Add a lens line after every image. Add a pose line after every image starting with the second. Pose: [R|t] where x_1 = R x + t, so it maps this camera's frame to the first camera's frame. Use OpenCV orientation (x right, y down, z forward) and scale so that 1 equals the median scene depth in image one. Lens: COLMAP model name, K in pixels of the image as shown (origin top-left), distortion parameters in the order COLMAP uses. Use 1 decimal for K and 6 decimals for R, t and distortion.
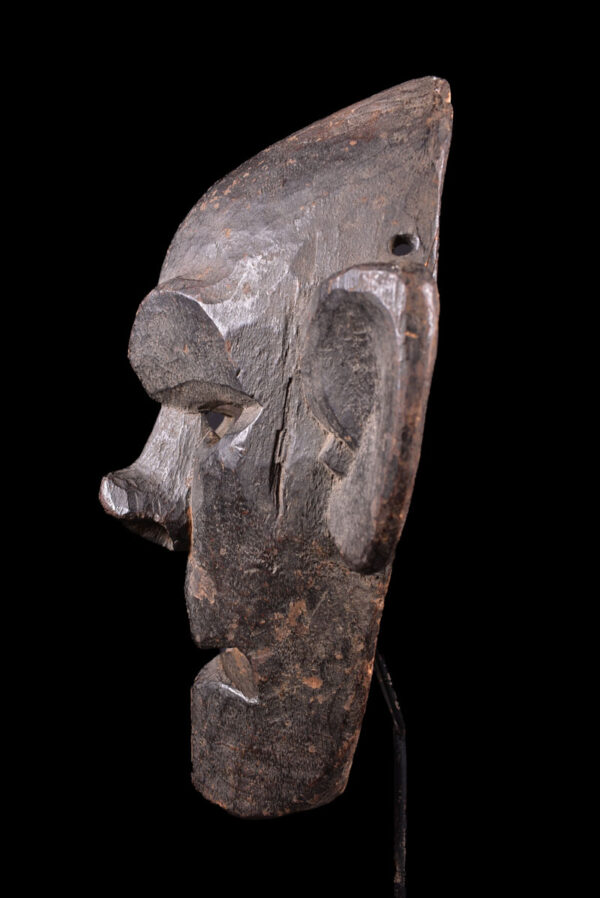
lens RADIAL K [[711.1, 0, 300.8], [0, 711.1, 450.6], [0, 0, 1]] dist [-0.094797, 0.009855]
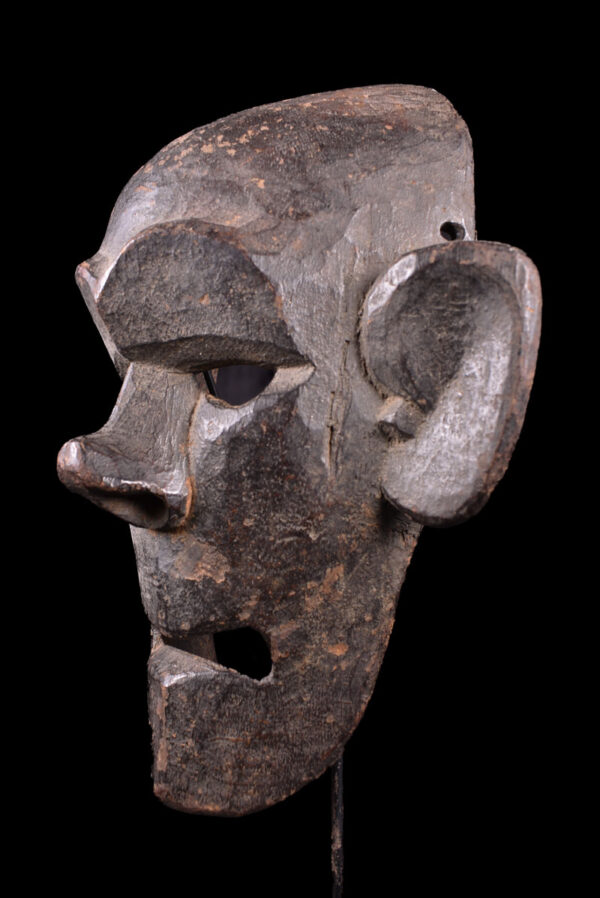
lens RADIAL K [[711.1, 0, 300.5], [0, 711.1, 447.2], [0, 0, 1]] dist [-0.094797, 0.009855]
pose [[0.825850, 0.023526, 0.563398, -0.592008], [-0.009676, 0.999573, -0.027556, 0.071503], [-0.563806, 0.017305, 0.825726, 0.201476]]
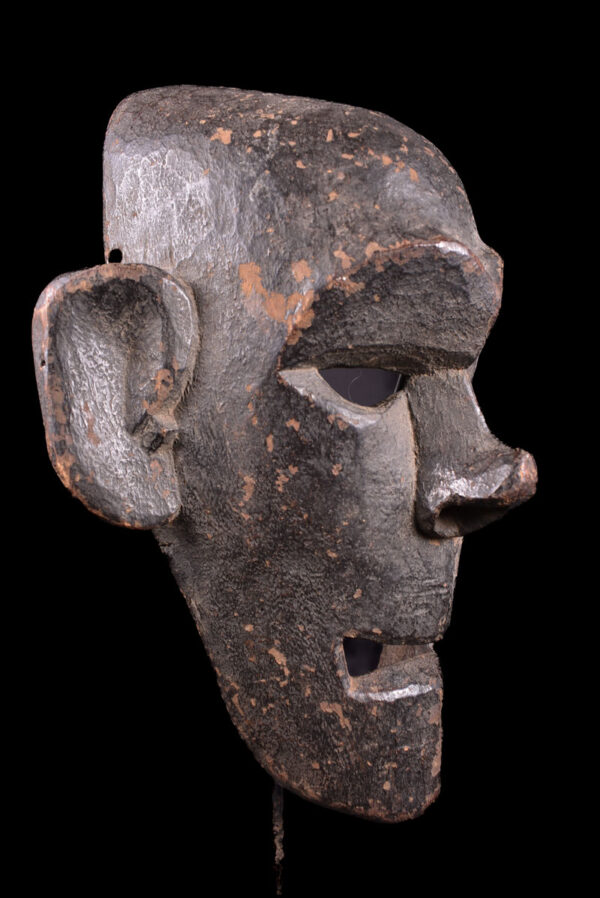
lens RADIAL K [[711.1, 0, 299.3], [0, 711.1, 452.8], [0, 0, 1]] dist [-0.094797, 0.009855]
pose [[-0.594894, -0.005217, 0.803787, -0.879651], [-0.009738, 0.999952, -0.000717, 0.044173], [-0.803745, -0.008254, -0.594917, 1.929476]]
